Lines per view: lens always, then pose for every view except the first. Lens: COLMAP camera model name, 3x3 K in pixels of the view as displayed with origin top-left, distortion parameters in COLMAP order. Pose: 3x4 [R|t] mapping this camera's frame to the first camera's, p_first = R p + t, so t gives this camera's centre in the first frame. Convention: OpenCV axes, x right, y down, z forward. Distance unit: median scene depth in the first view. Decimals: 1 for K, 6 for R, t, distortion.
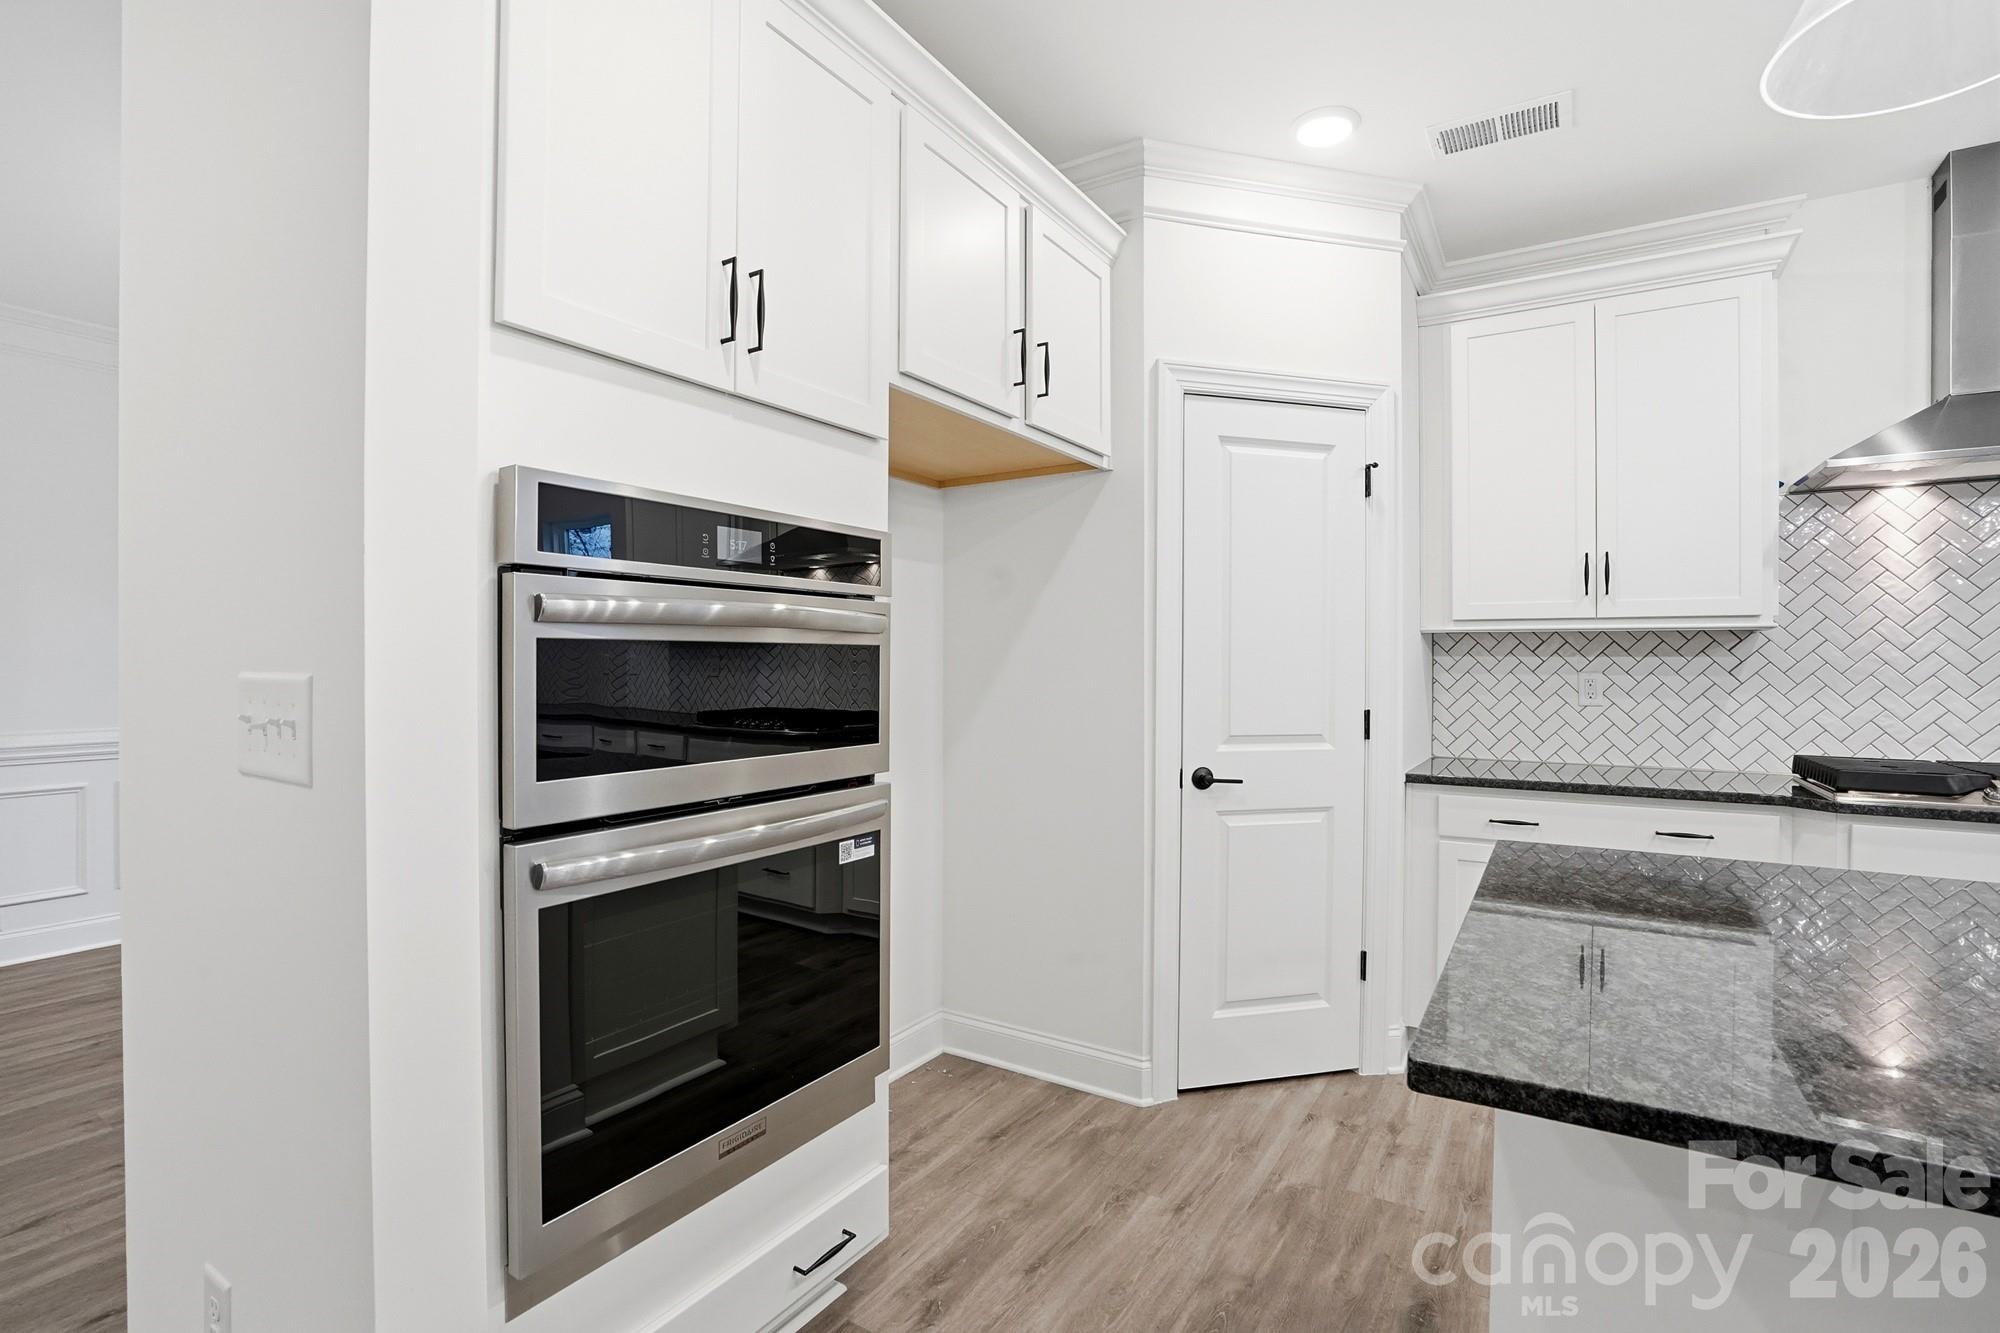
lens RADIAL K [[935.3, 0, 1005.9], [0, 935.3, 667.2], [0, 0, 1]] dist [-0.060146, 0.022414]
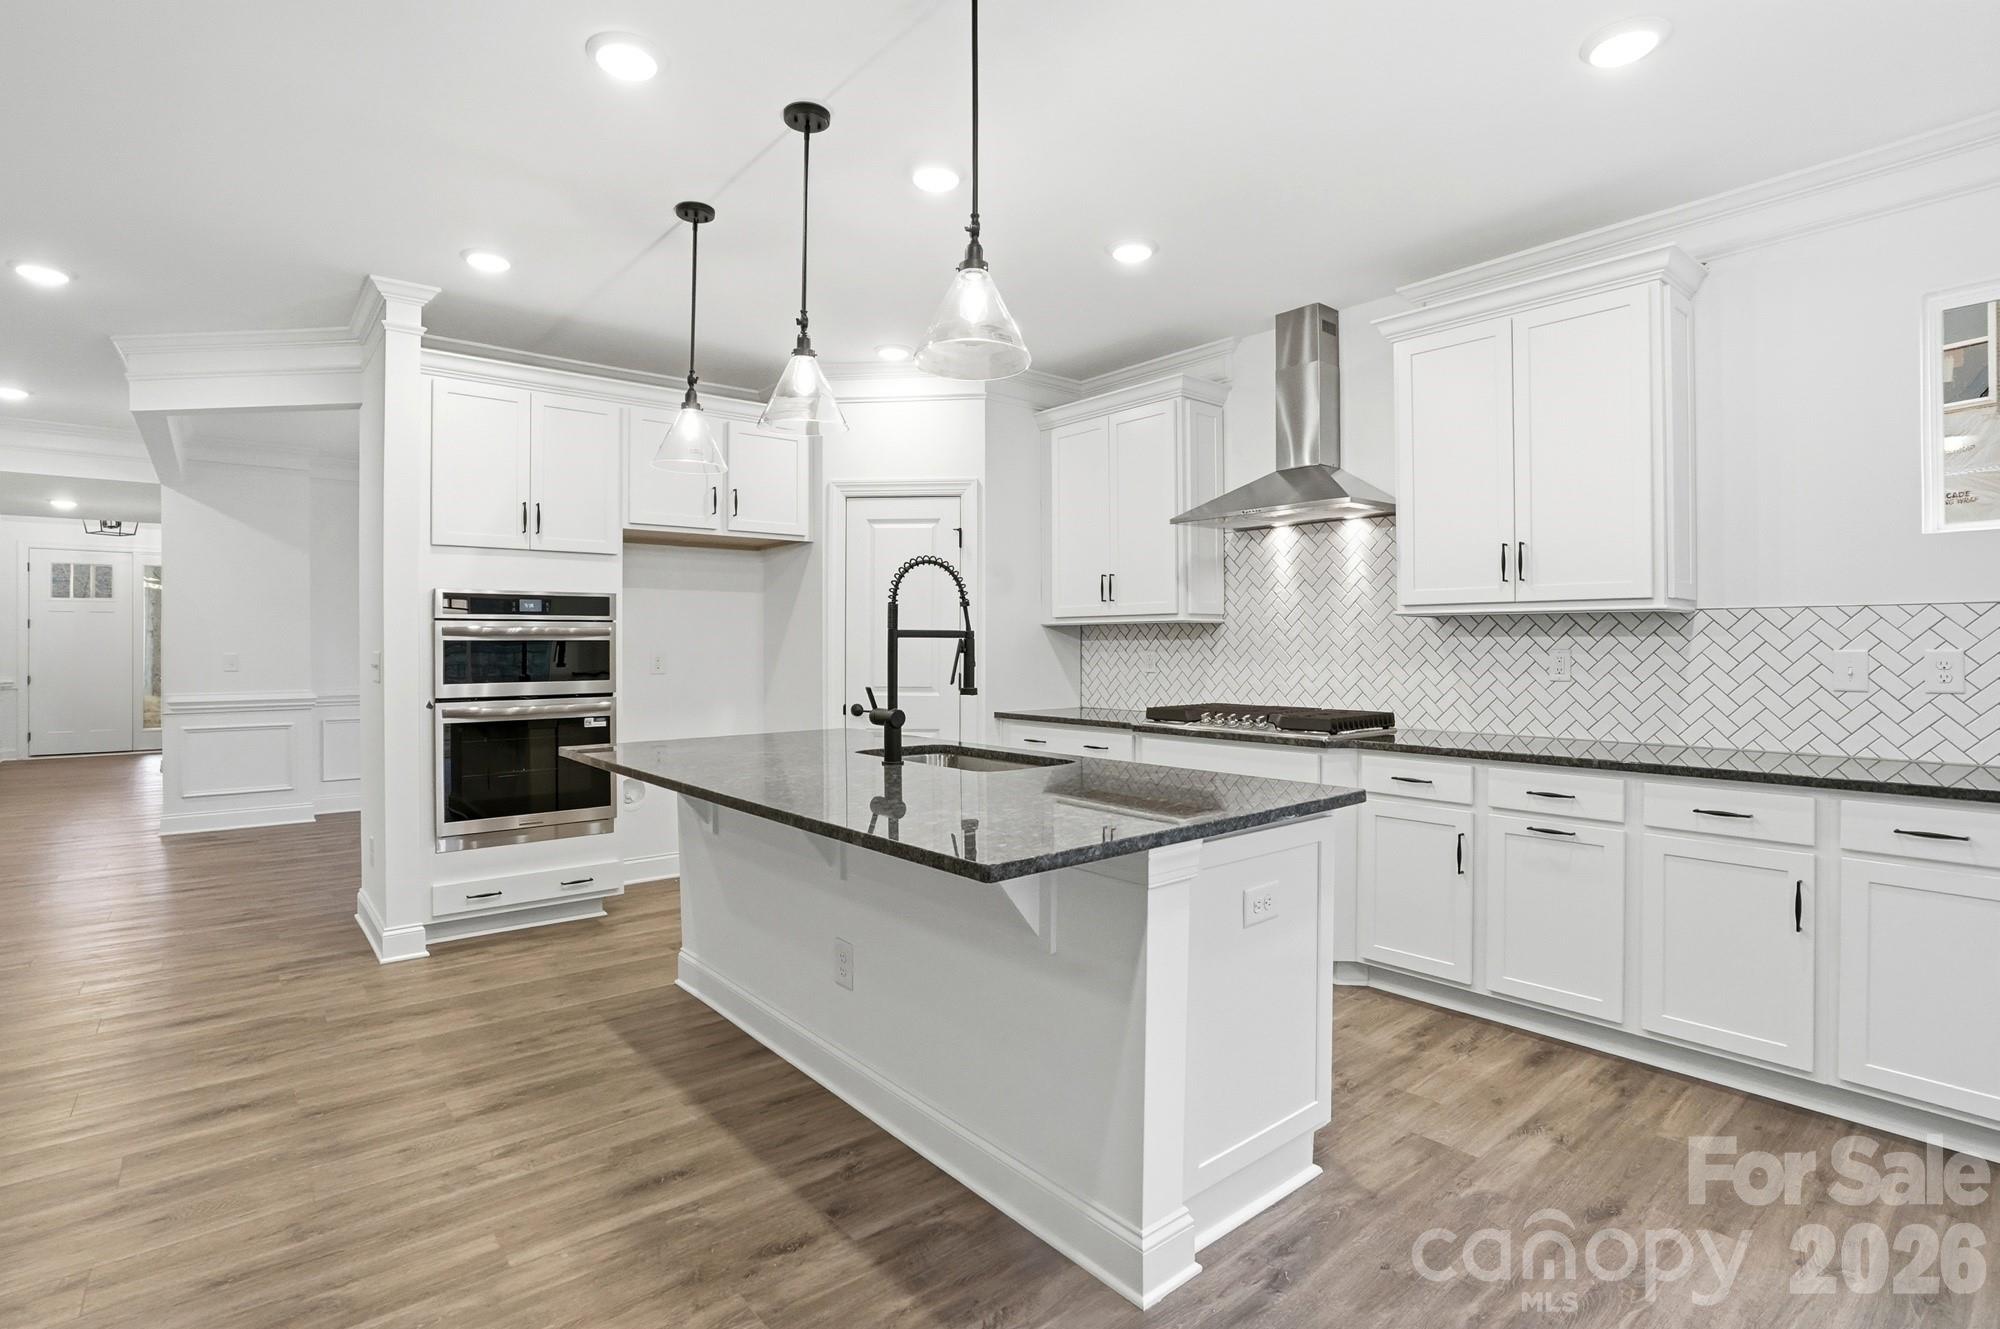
lens RADIAL K [[962.5, 0, 1003.0], [0, 962.5, 644.3], [0, 0, 1]] dist [-0.066058, 0.026602]
pose [[0.949678, -0.006831, -0.313152, 1.031573], [0.004746, 0.999961, -0.007418, 0.007096], [0.313191, 0.005559, 0.949674, -0.663398]]
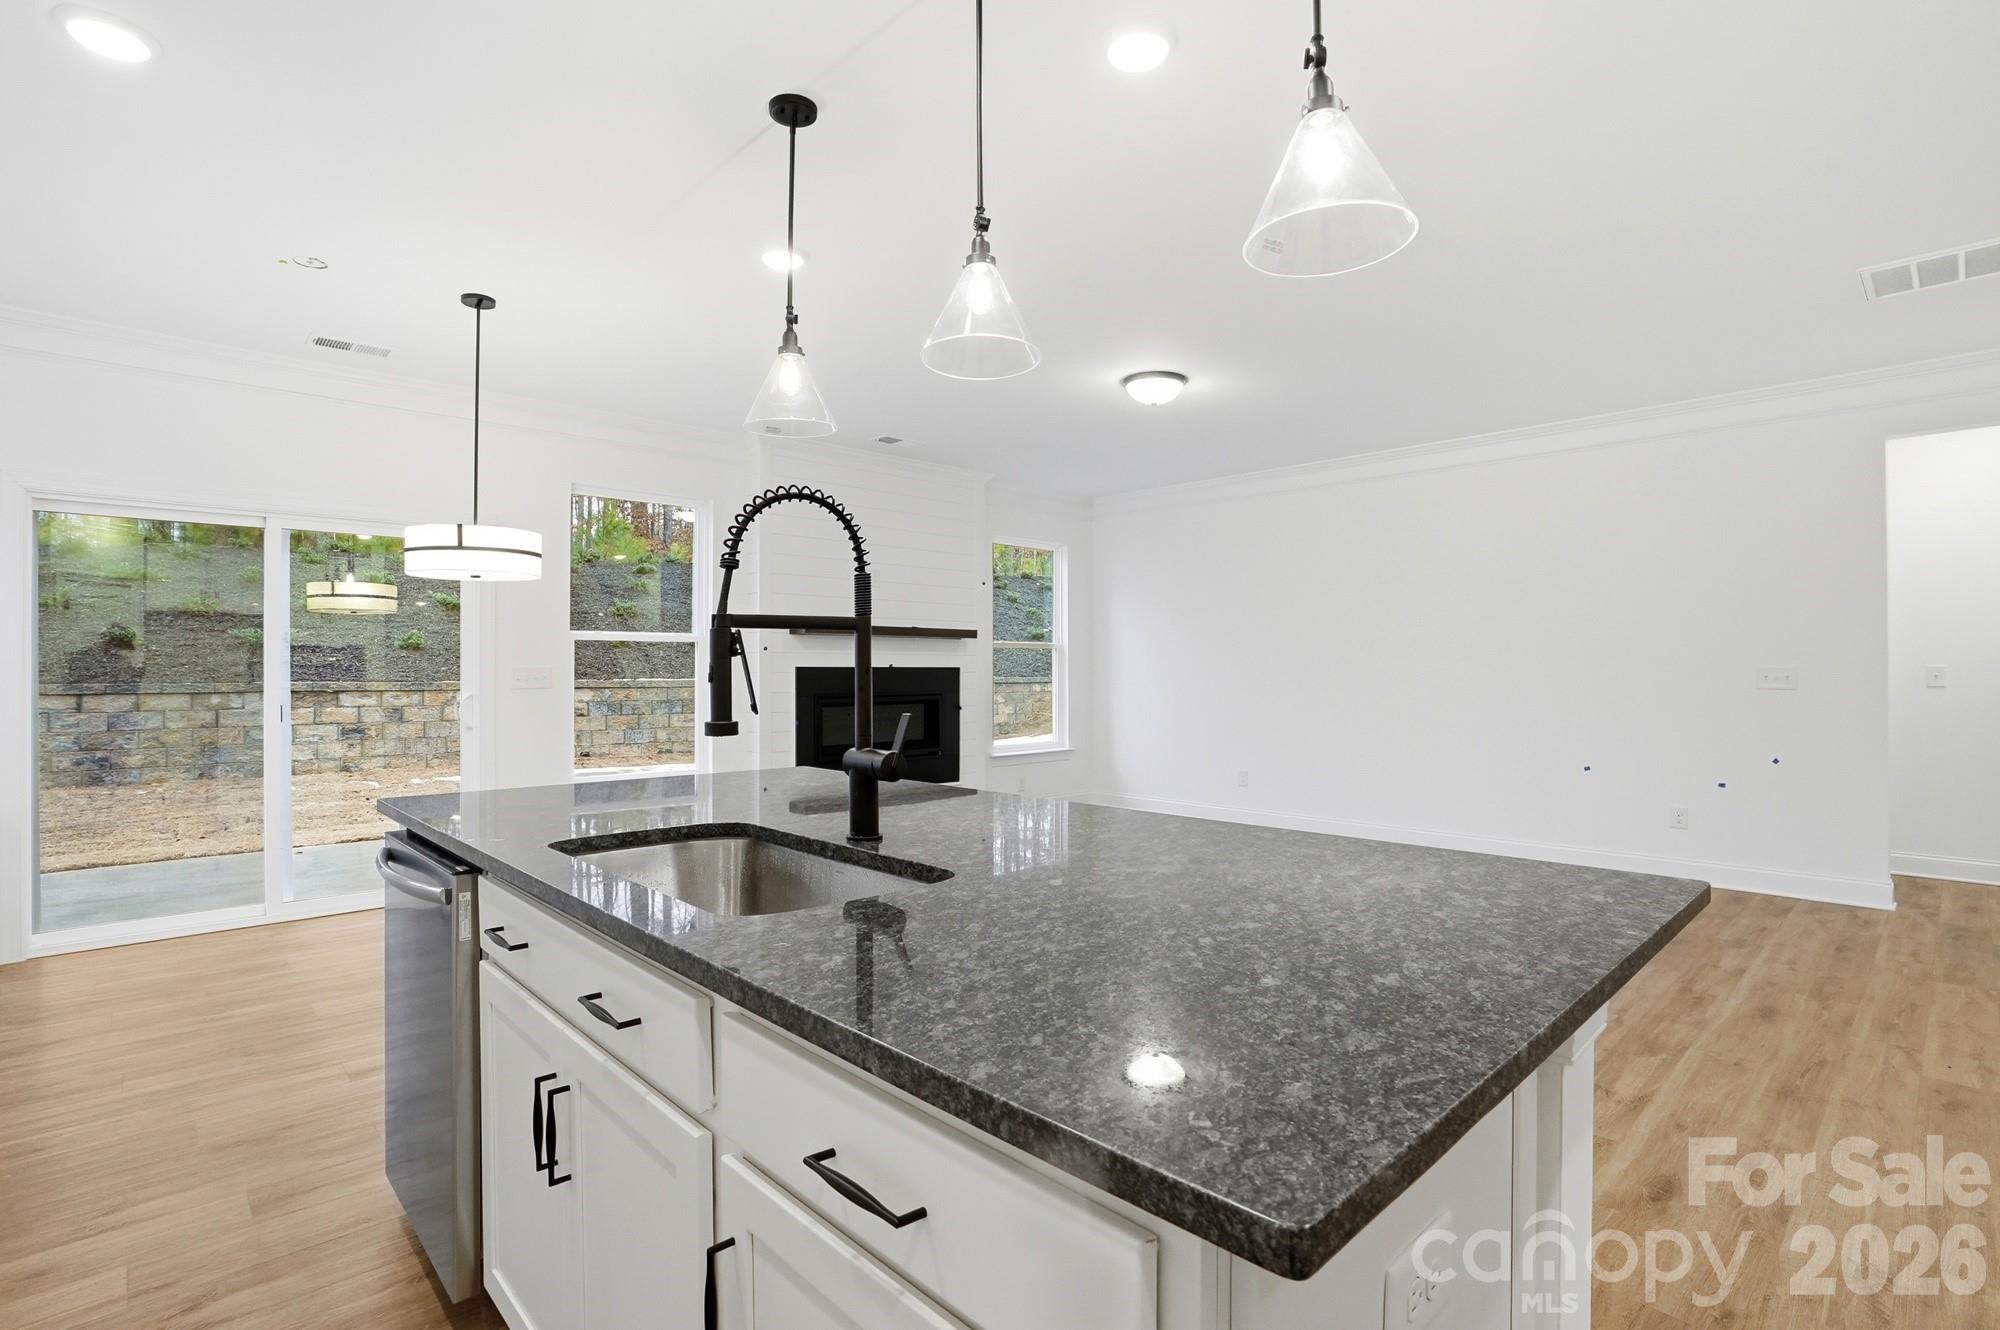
lens RADIAL K [[951.3, 0, 1009.2], [0, 951.3, 649.3], [0, 0, 1]] dist [-0.062625, 0.025037]
pose [[-0.969669, 0.003525, 0.244396, 0.363533], [0.000007, 0.999896, -0.014396, 0.011583], [-0.244422, -0.013957, -0.969569, 0.837014]]
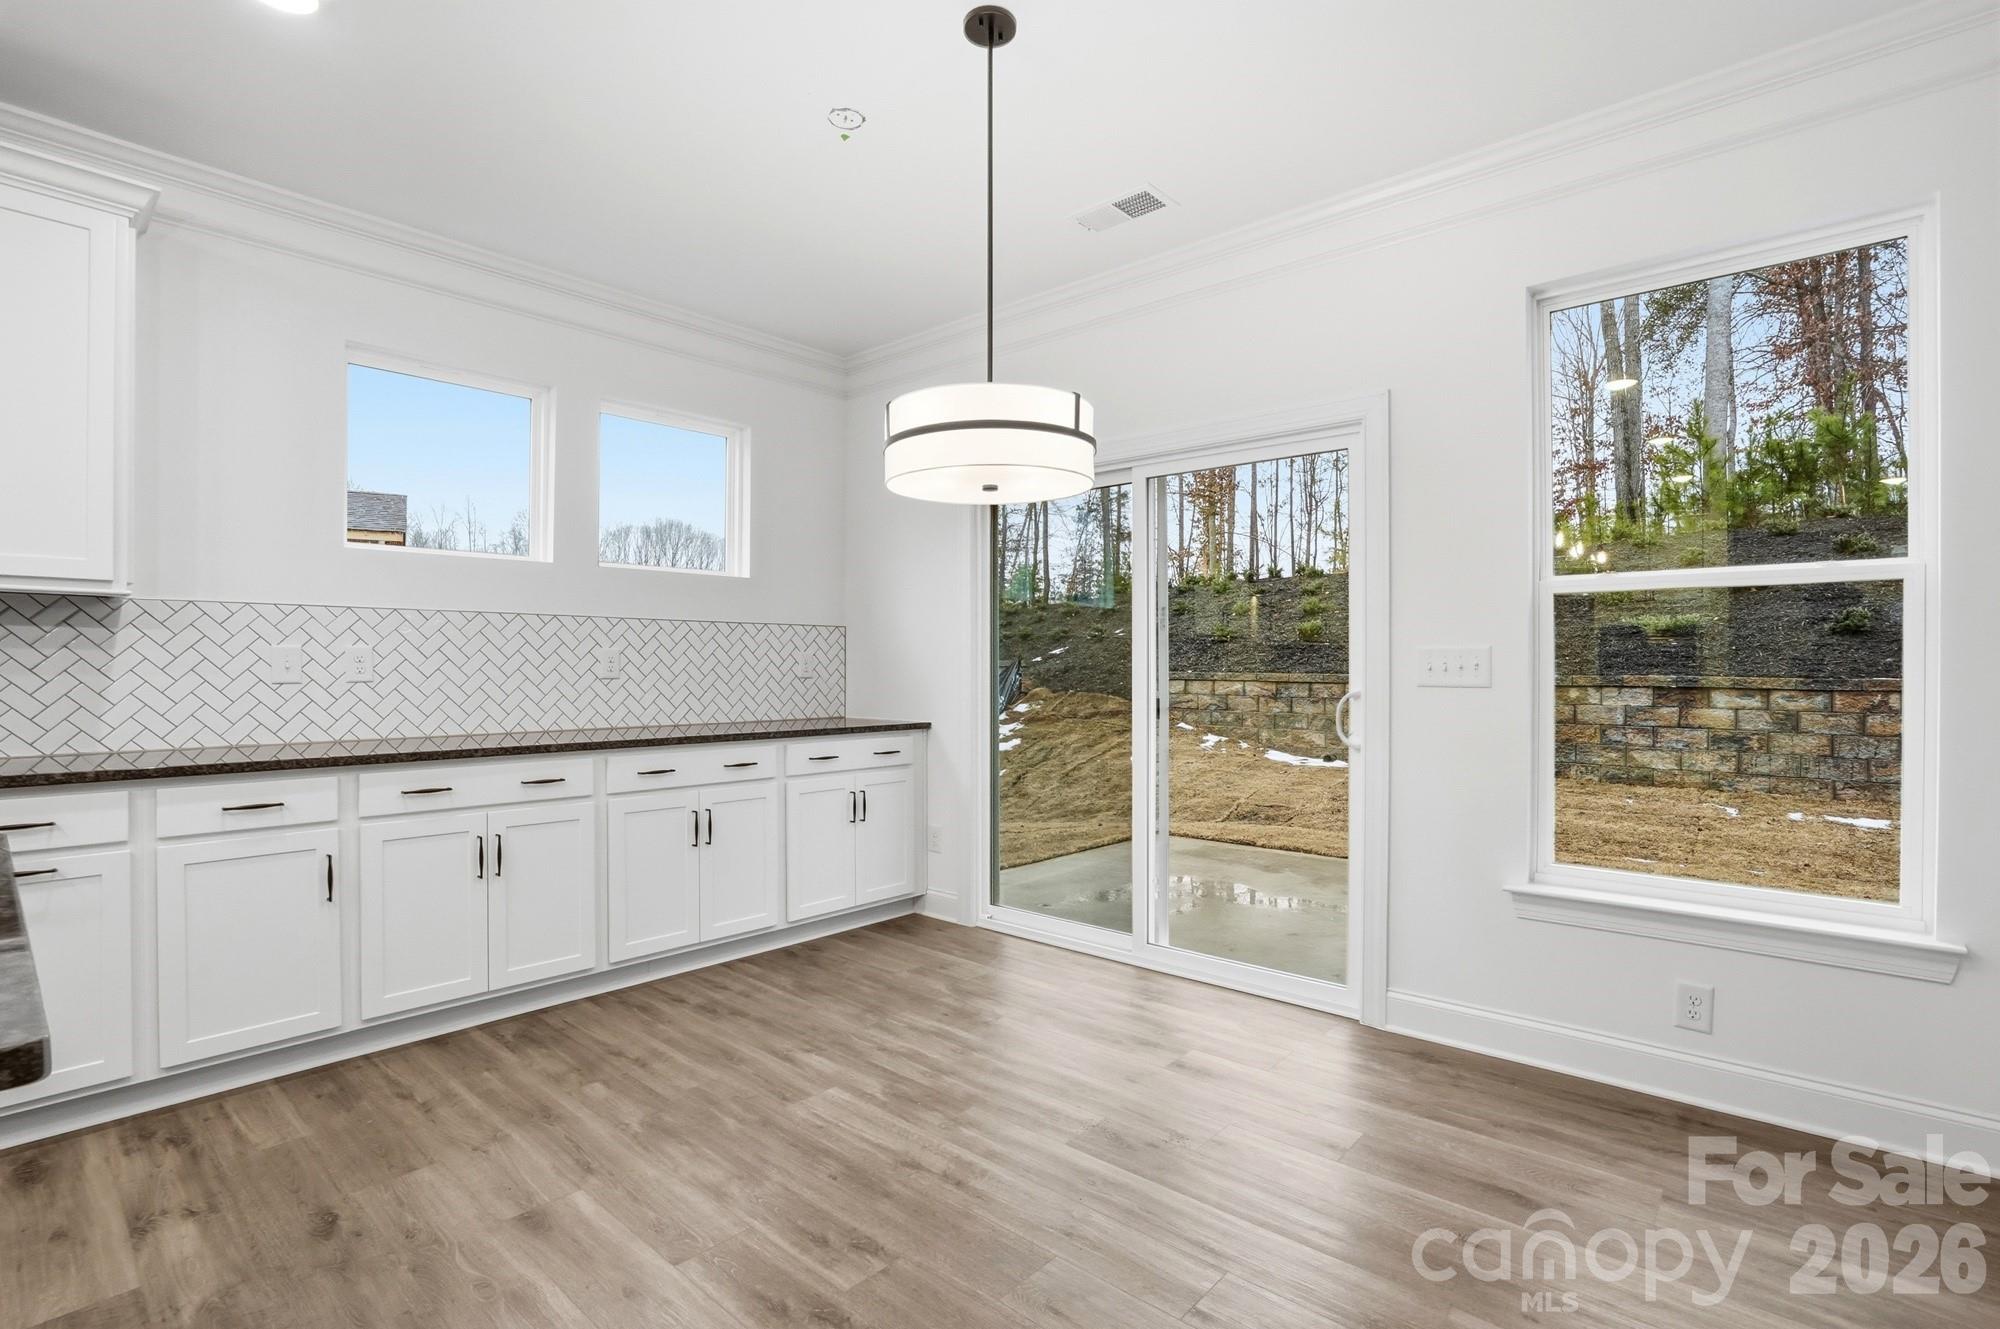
lens RADIAL K [[935.3, 0, 1005.9], [0, 935.3, 665.2], [0, 0, 1]] dist [-0.060146, 0.022414]
pose [[0.160957, -0.004807, 0.986950, 0.662721], [0.003871, 0.999984, 0.004239, 0.032359], [-0.986954, 0.003139, 0.160973, -0.427525]]
